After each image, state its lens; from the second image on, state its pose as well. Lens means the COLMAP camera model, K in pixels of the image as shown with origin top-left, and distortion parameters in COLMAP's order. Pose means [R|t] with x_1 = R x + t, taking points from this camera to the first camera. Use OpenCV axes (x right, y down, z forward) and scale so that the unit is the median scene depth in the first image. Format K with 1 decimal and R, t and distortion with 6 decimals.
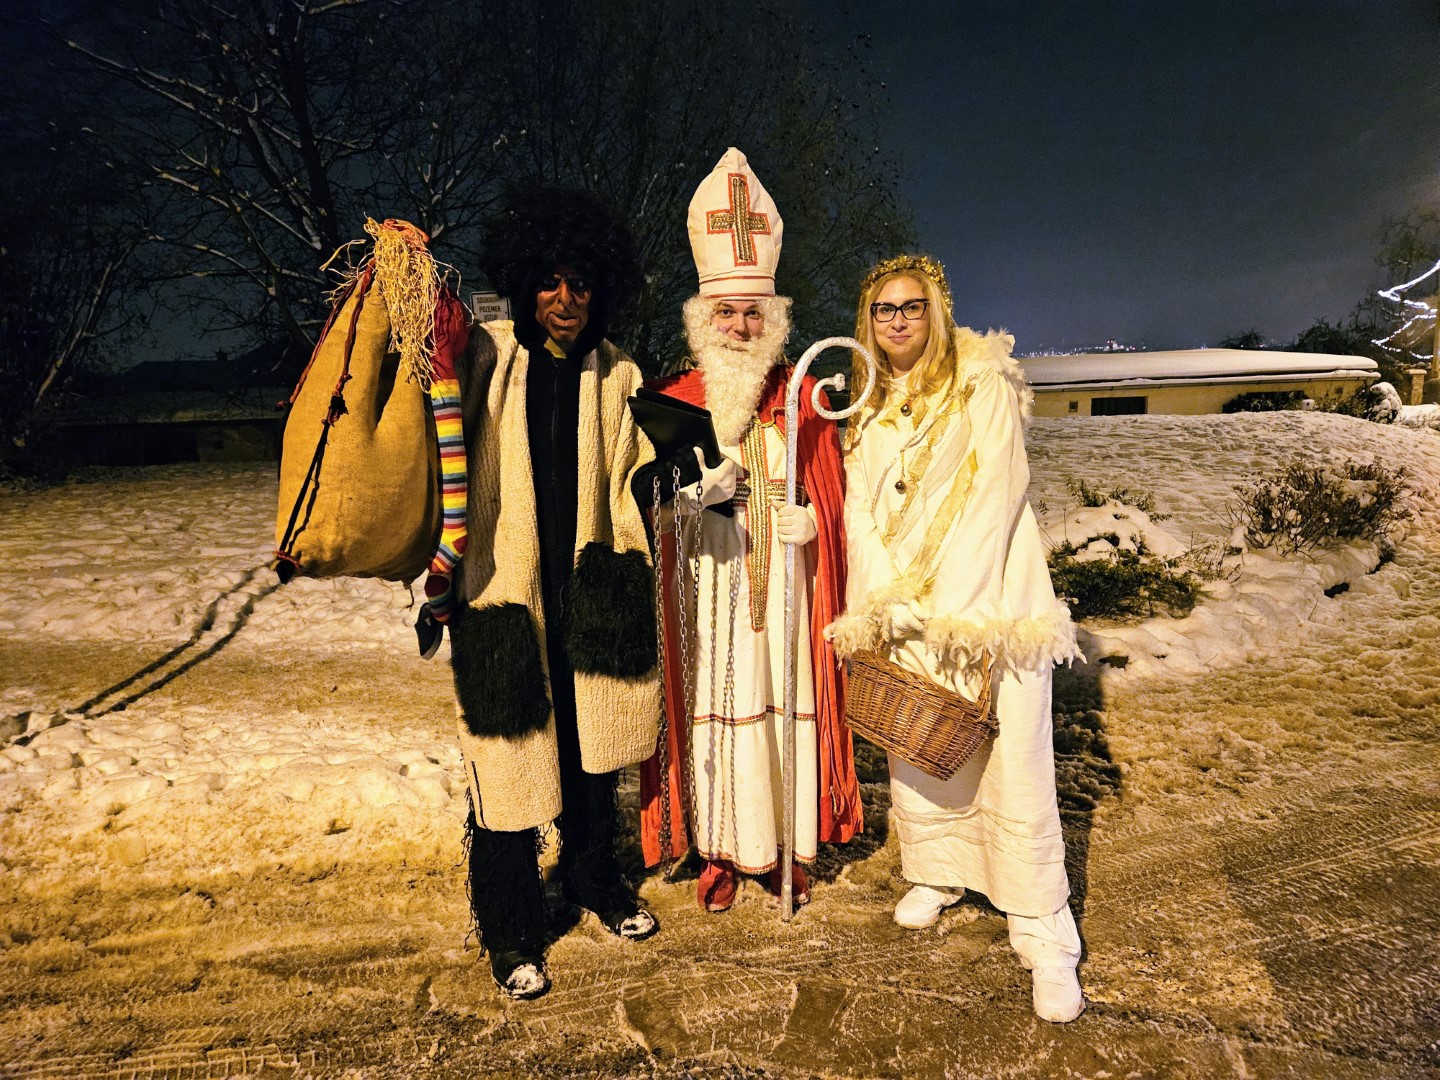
lens RADIAL K [[958.8, 0, 683.8], [0, 958.8, 566.0], [0, 0, 1]] dist [0.015746, -0.044958]
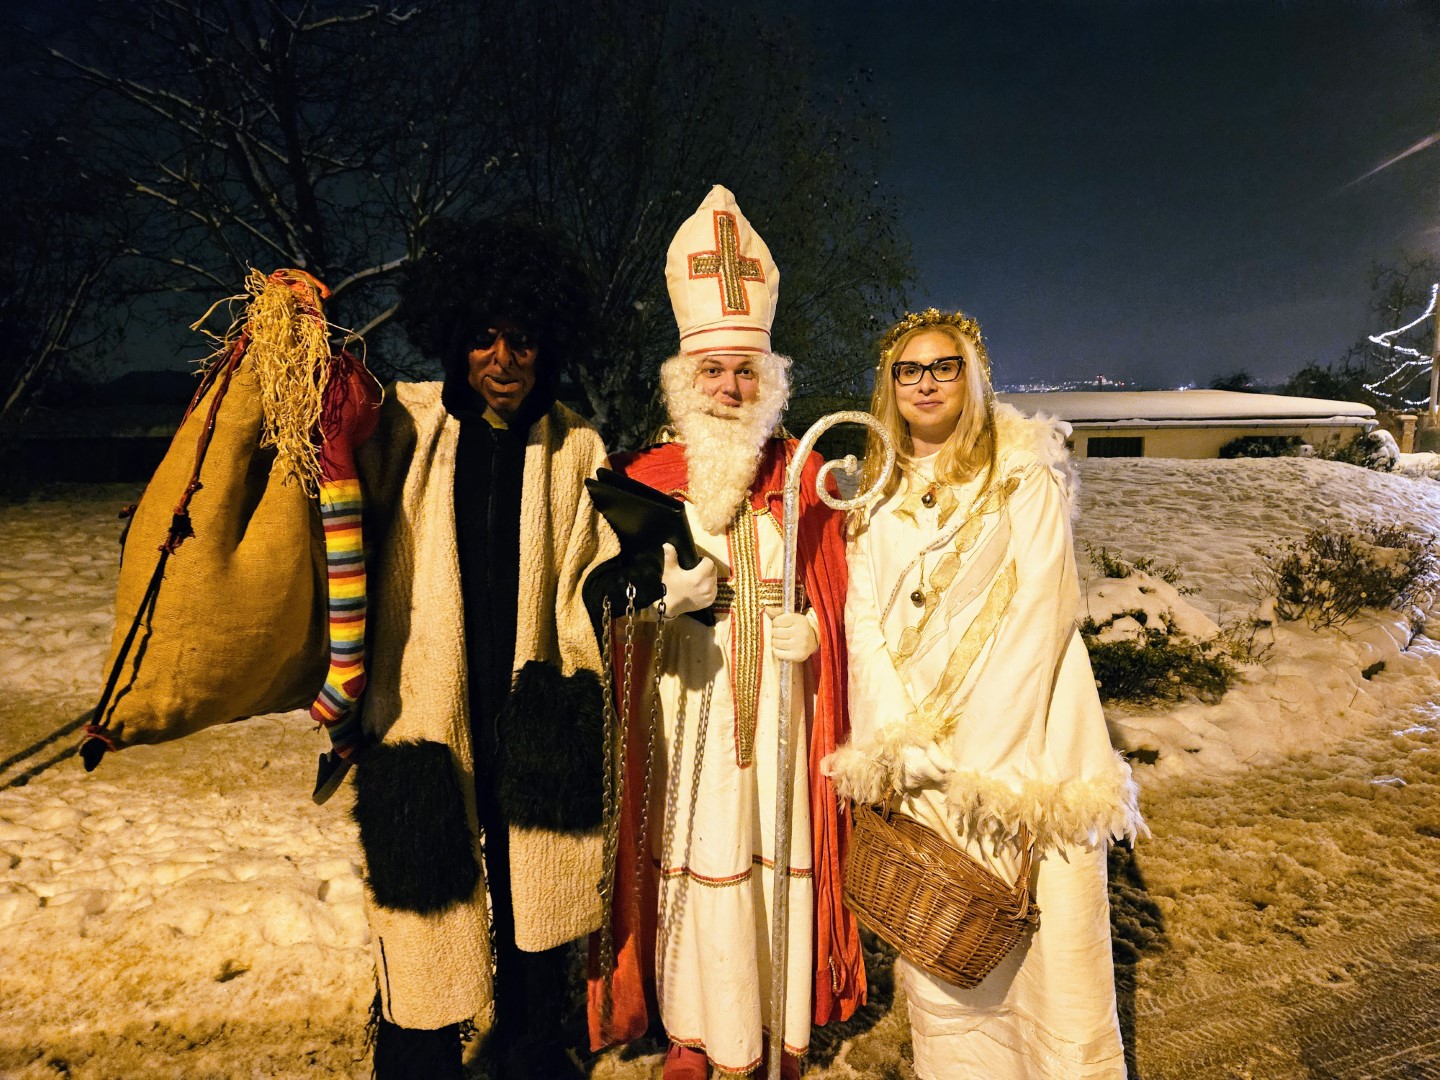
lens RADIAL K [[967.0, 0, 696.2], [0, 967.0, 546.6], [0, 0, 1]] dist [-0.001767, -0.030239]
pose [[0.999494, 0.022265, 0.022726, 0.011831], [-0.021238, 0.998785, -0.044466, -0.063831], [-0.023689, 0.043960, 0.998752, 0.145791]]
